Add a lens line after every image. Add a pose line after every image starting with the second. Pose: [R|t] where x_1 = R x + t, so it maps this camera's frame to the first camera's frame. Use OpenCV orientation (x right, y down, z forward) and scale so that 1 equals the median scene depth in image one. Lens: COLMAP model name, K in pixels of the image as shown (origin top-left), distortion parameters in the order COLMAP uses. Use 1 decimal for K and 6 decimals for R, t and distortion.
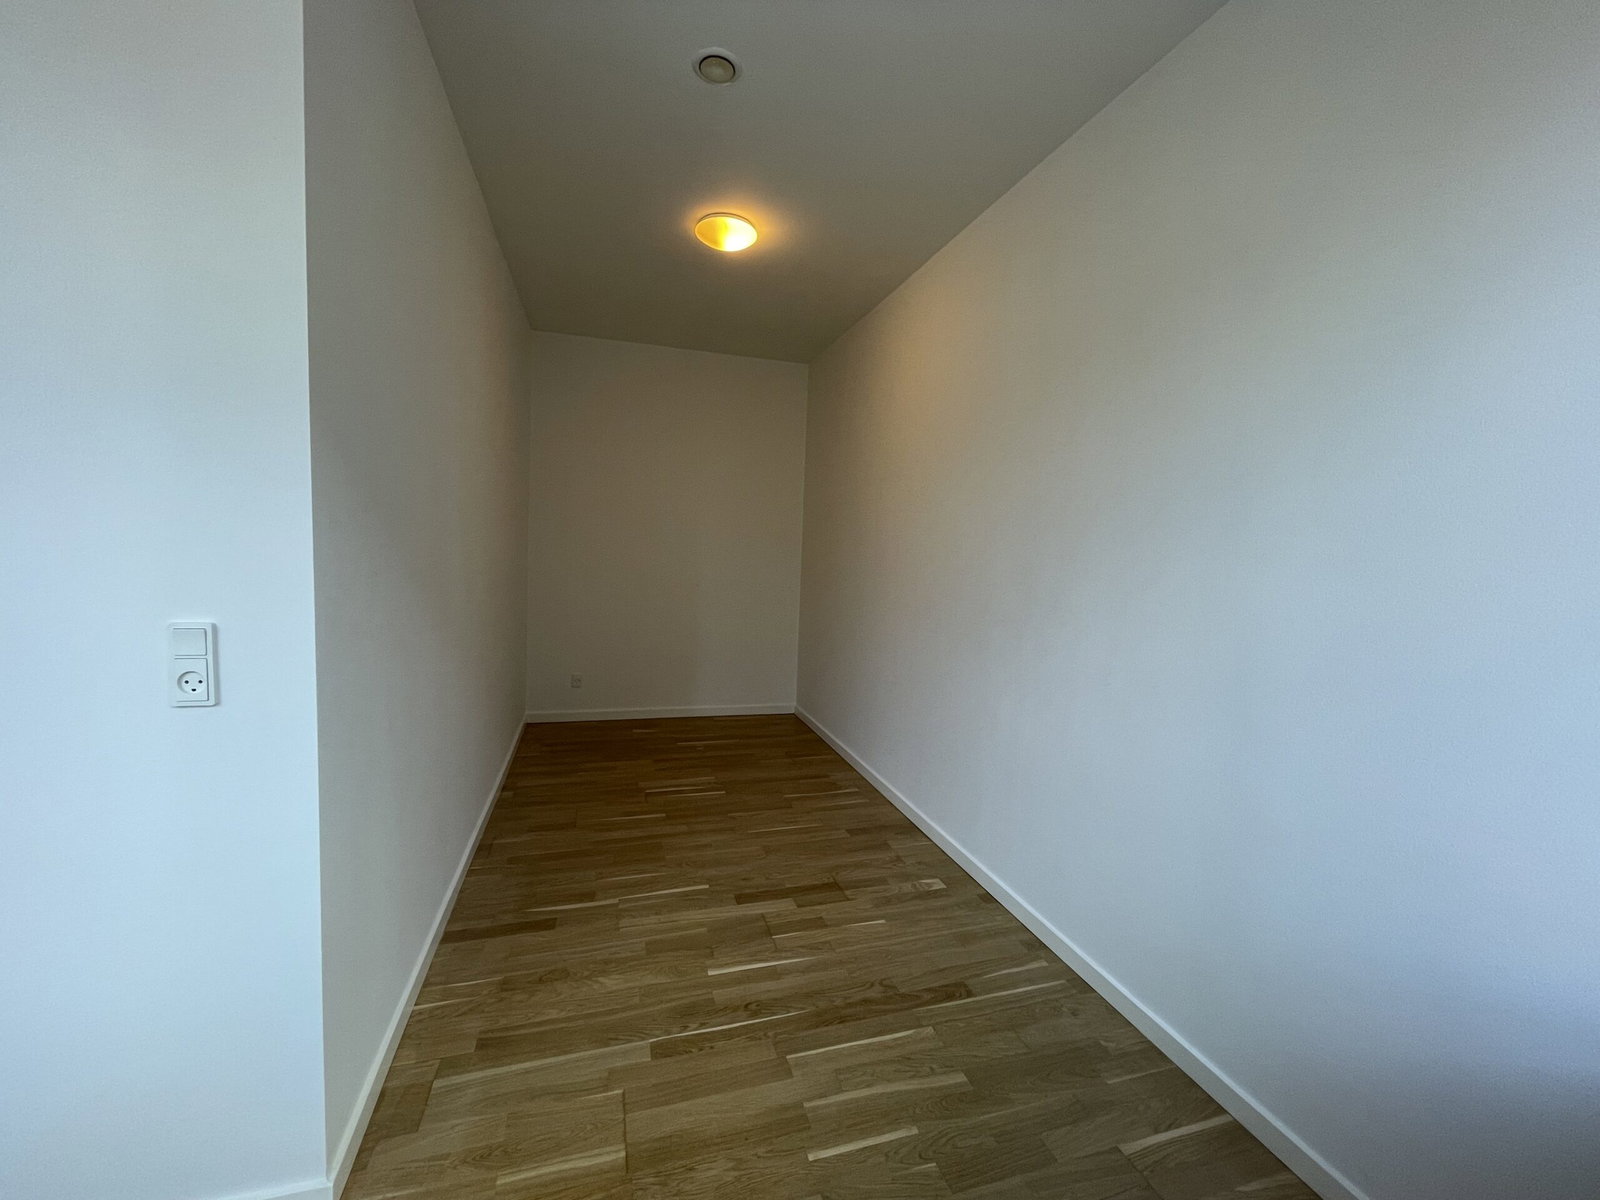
lens RADIAL K [[649.6, 0, 800.0], [0, 649.6, 600.0], [0, 0, 1]] dist [-0.001686, -0.000378]
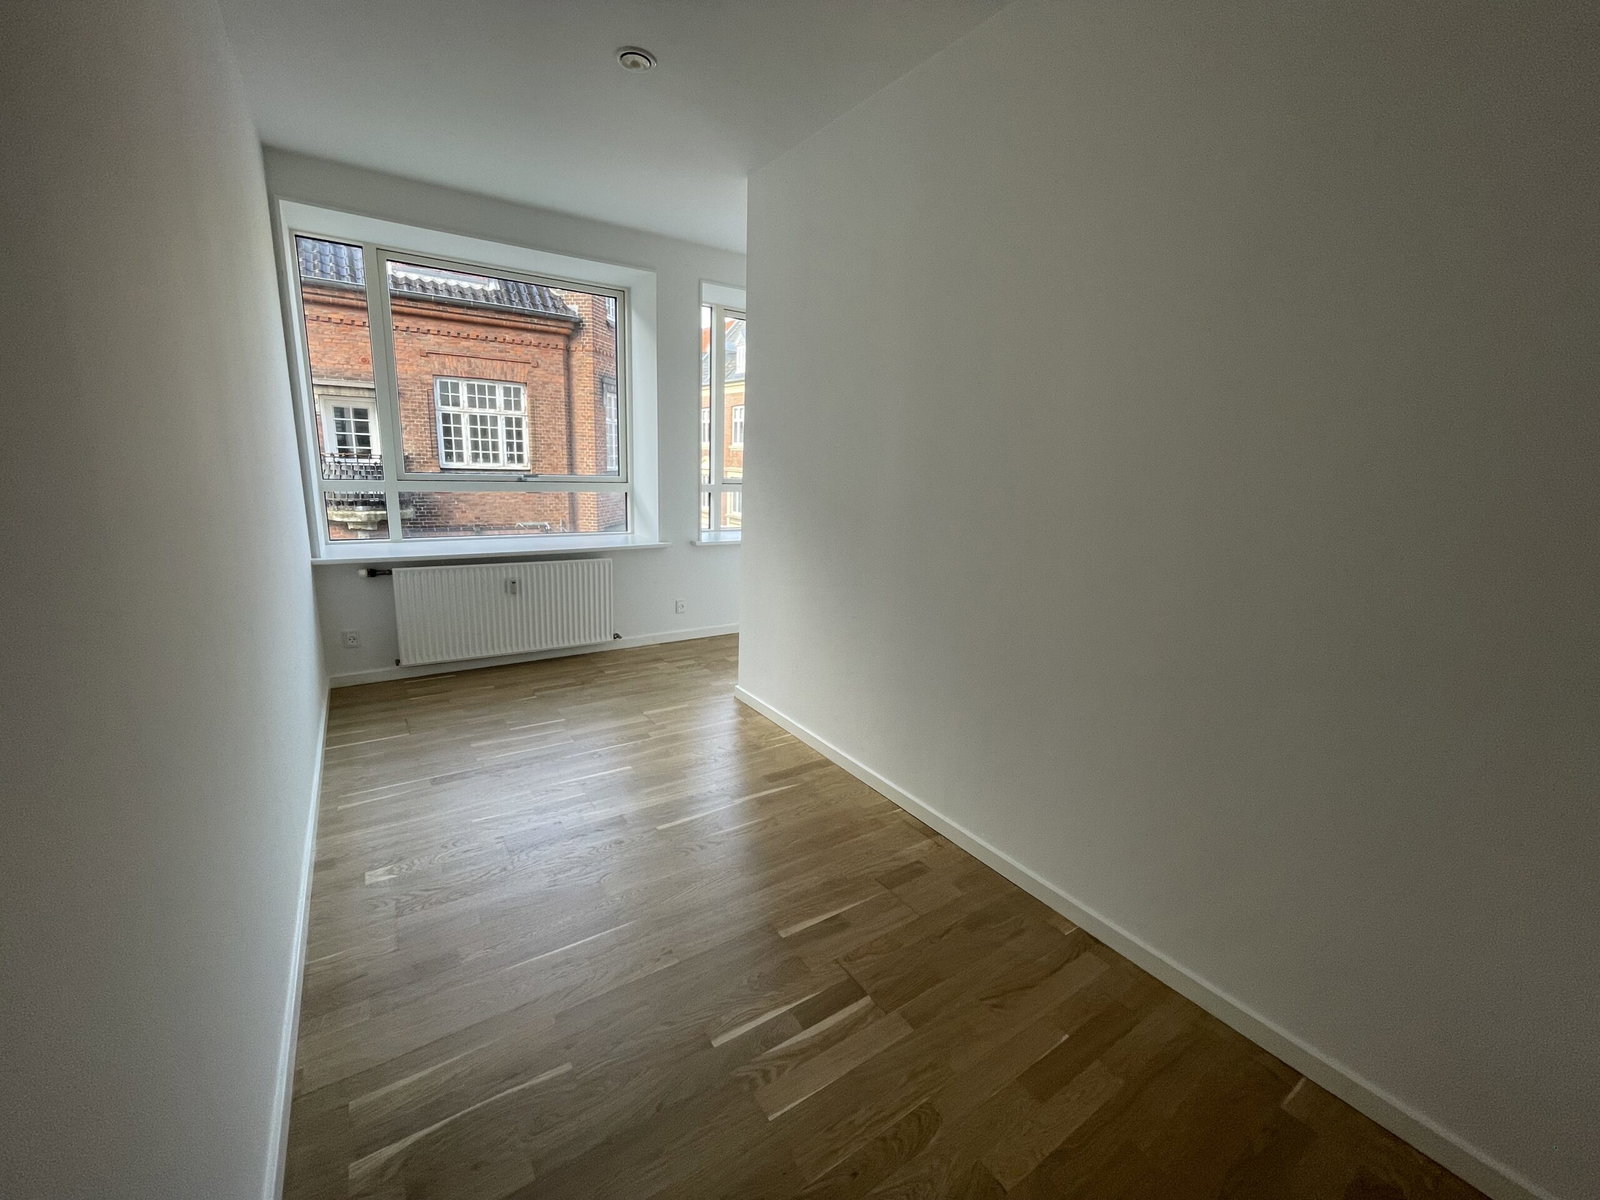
lens RADIAL K [[649.6, 0, 800.0], [0, 649.6, 600.0], [0, 0, 1]] dist [-0.001686, -0.000378]
pose [[-0.952236, -0.007105, -0.305279, -0.040022], [-0.098741, 0.953185, 0.285812, -0.160929], [0.288957, 0.302304, -0.908359, 1.633664]]
